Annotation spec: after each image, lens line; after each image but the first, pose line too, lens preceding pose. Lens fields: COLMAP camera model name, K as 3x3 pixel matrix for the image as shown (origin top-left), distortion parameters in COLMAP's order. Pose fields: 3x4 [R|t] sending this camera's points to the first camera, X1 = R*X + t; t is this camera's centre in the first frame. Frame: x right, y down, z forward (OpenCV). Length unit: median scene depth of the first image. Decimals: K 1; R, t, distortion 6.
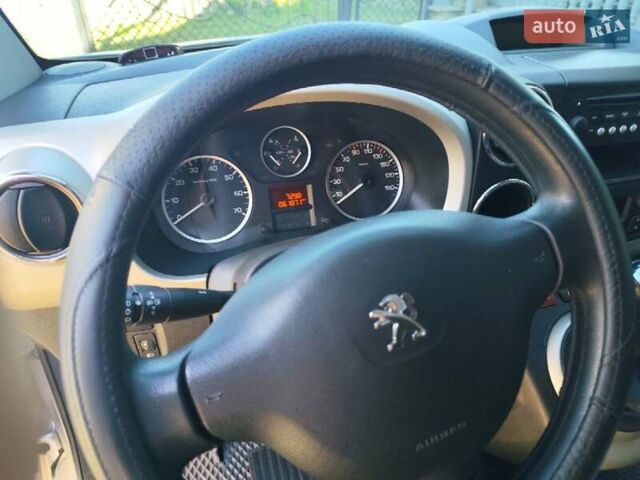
lens RADIAL K [[444.9, 0, 320.0], [0, 444.9, 240.0], [0, 0, 1]] dist [0.032672, -0.060617]
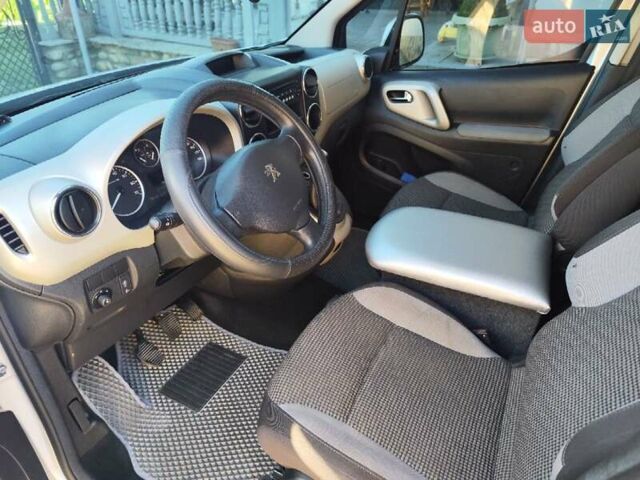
lens RADIAL K [[444.9, 0, 320.0], [0, 444.9, 240.0], [0, 0, 1]] dist [0.032672, -0.060617]
pose [[0.693801, -0.395573, 0.601799, -0.811754], [0.412895, 0.903149, 0.117638, 0.191845], [-0.590049, 0.166863, 0.789936, -0.765796]]
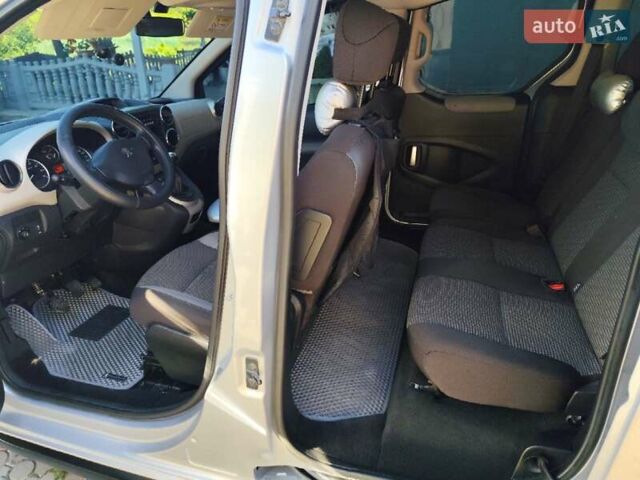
lens RADIAL K [[444.9, 0, 320.0], [0, 444.9, 240.0], [0, 0, 1]] dist [0.032672, -0.060617]
pose [[0.550293, -0.365552, 0.750699, -1.483547], [0.491055, 0.868839, 0.063117, 0.954237], [-0.675309, 0.333902, 0.657622, -1.871637]]
